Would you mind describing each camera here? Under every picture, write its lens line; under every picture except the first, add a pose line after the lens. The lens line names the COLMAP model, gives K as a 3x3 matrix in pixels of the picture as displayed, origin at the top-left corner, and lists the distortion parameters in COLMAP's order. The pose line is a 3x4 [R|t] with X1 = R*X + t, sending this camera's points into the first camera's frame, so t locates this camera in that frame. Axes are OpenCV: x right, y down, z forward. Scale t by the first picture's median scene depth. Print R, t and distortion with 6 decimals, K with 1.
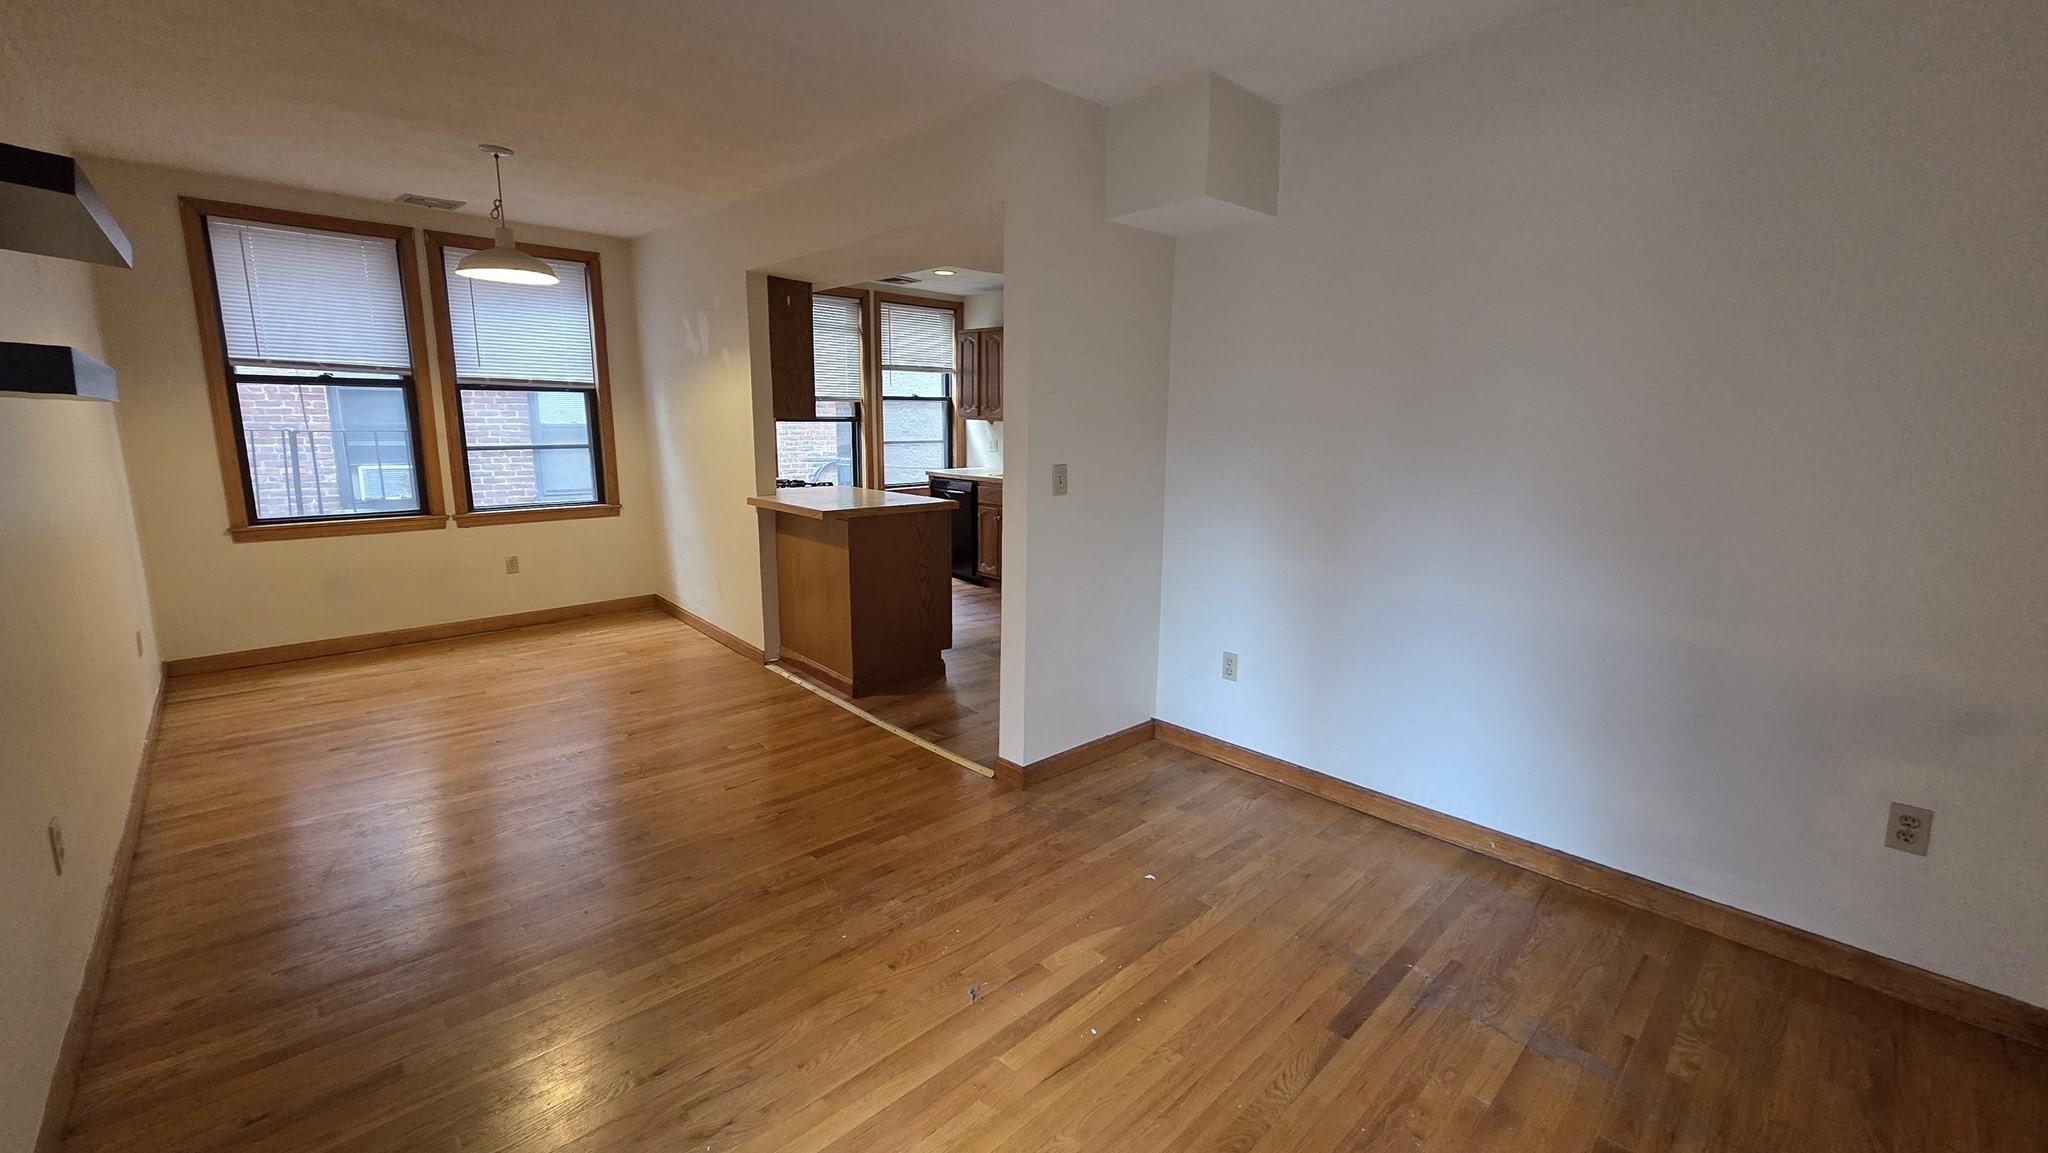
lens RADIAL K [[831.3, 0, 1027.5], [0, 831.3, 571.2], [0, 0, 1]] dist [-0.000376, -0.000526]
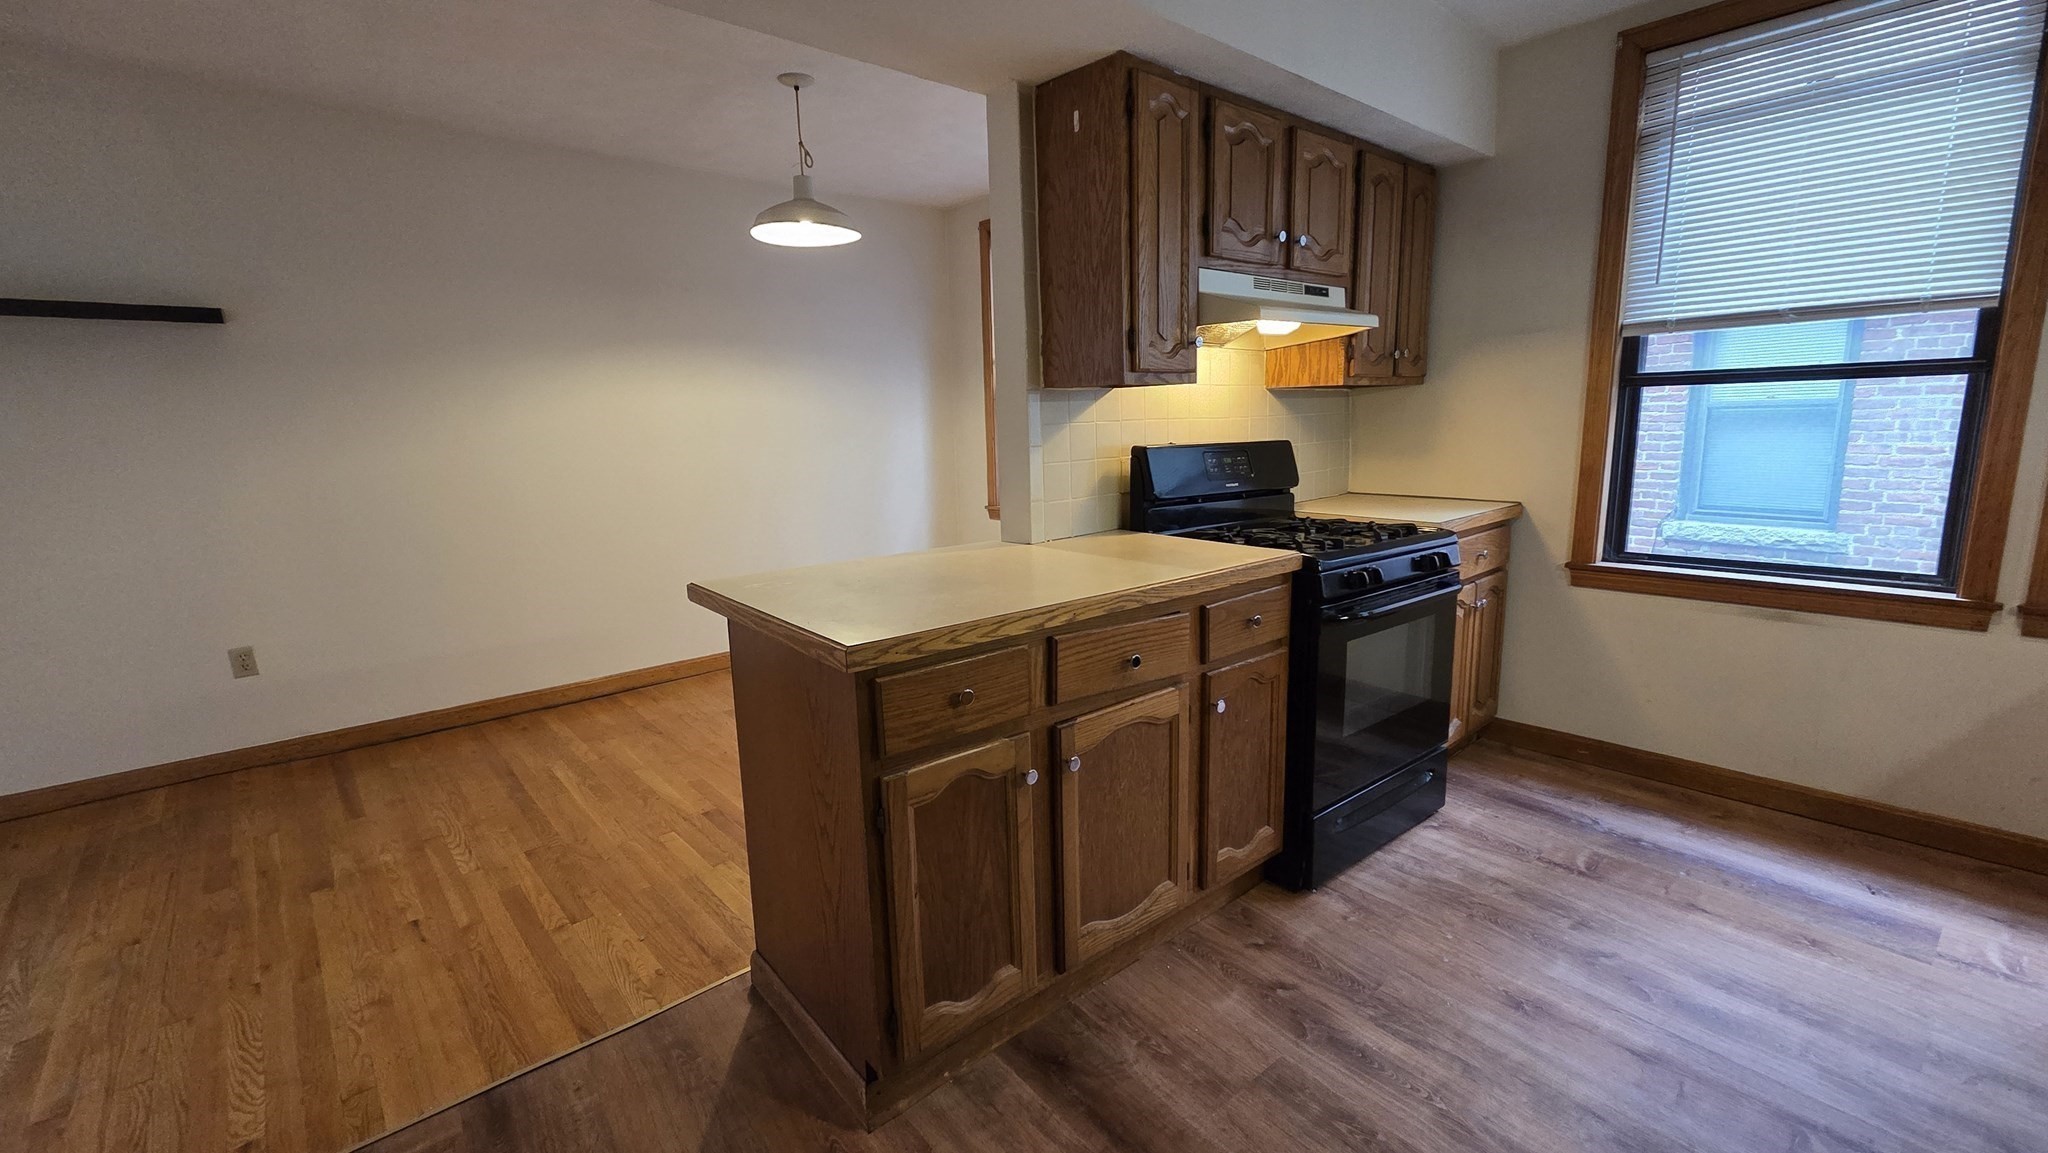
lens RADIAL K [[840.1, 0, 1025.1], [0, 840.1, 556.0], [0, 0, 1]] dist [0.000968, 0.000173]
pose [[-0.029461, 0.151762, -0.987978, 0.192422], [-0.153719, 0.975961, 0.154500, -0.157962], [0.987675, 0.156423, -0.005424, 0.987698]]
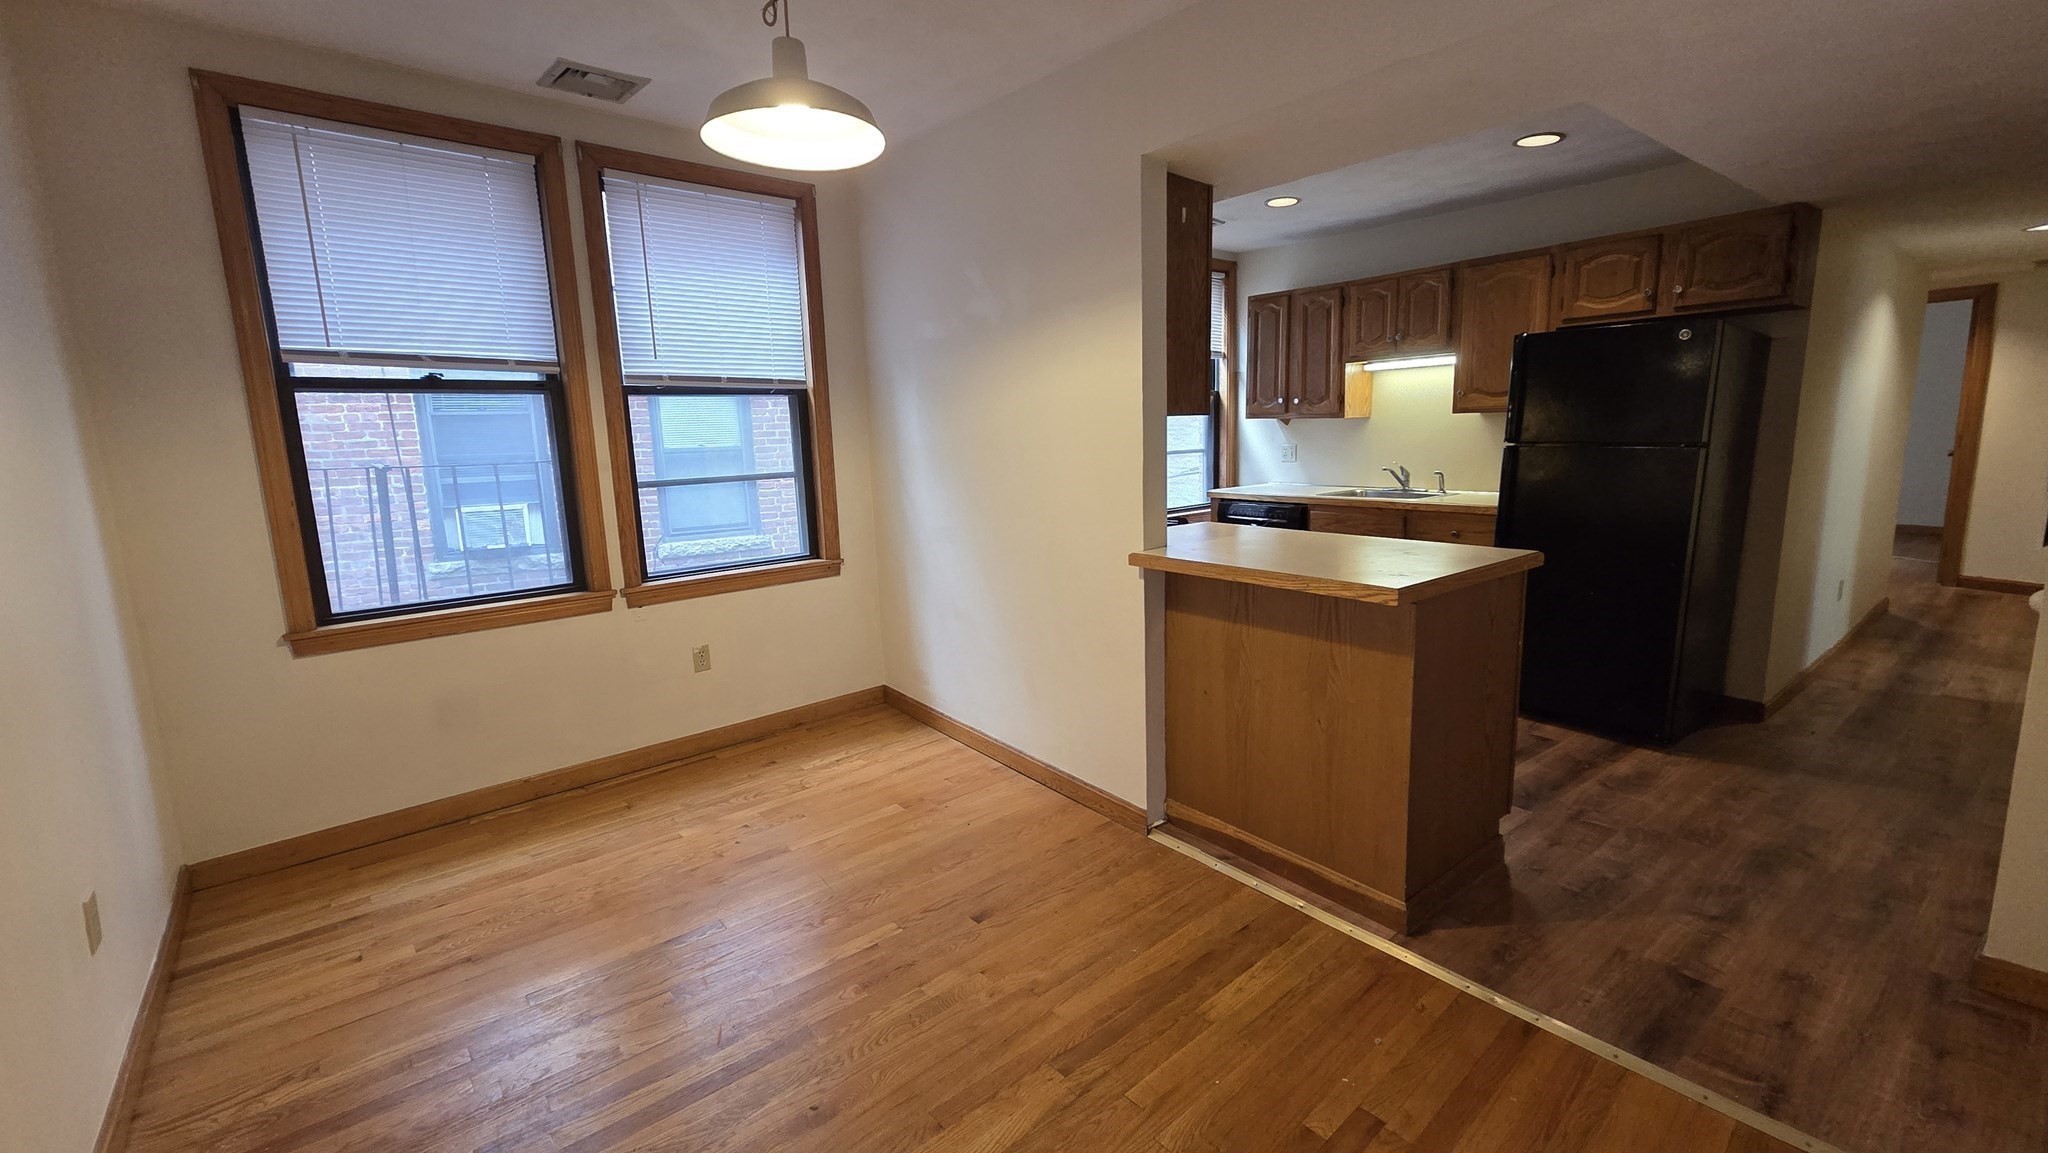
lens RADIAL K [[826.8, 0, 1018.2], [0, 826.8, 569.8], [0, 0, 1]] dist [0.000500, 0.000272]
pose [[0.997514, -0.028416, -0.064482, -0.365795], [0.027503, 0.999509, -0.015007, -0.068661], [0.064877, 0.013196, 0.997806, 0.406394]]
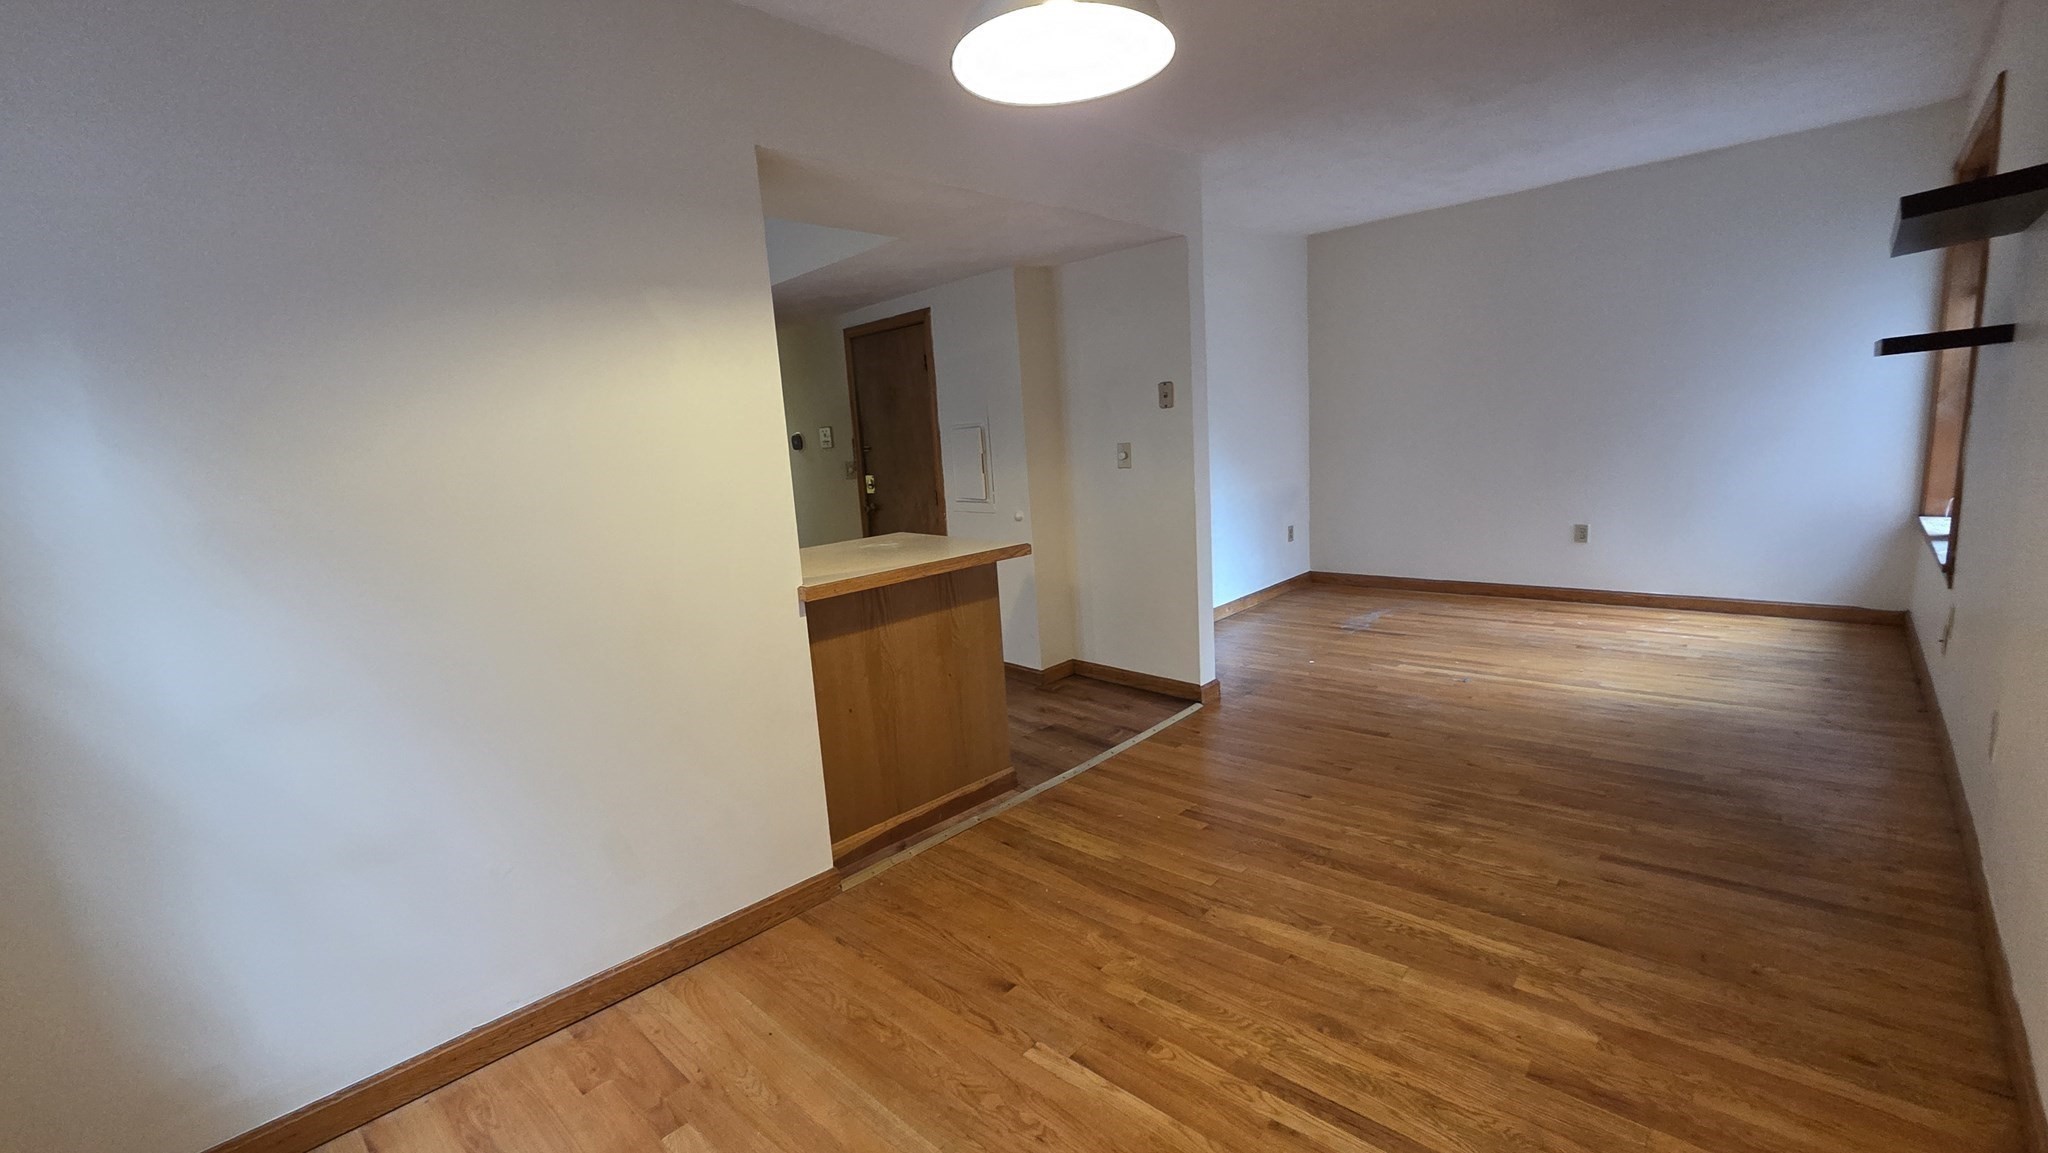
lens RADIAL K [[826.8, 0, 1018.2], [0, 826.8, 569.8], [0, 0, 1]] dist [0.000500, 0.000272]
pose [[-0.044853, -0.173188, 0.983867, -0.817837], [0.245282, 0.952802, 0.178901, -0.153825], [-0.968414, 0.249350, -0.000256, 0.840903]]
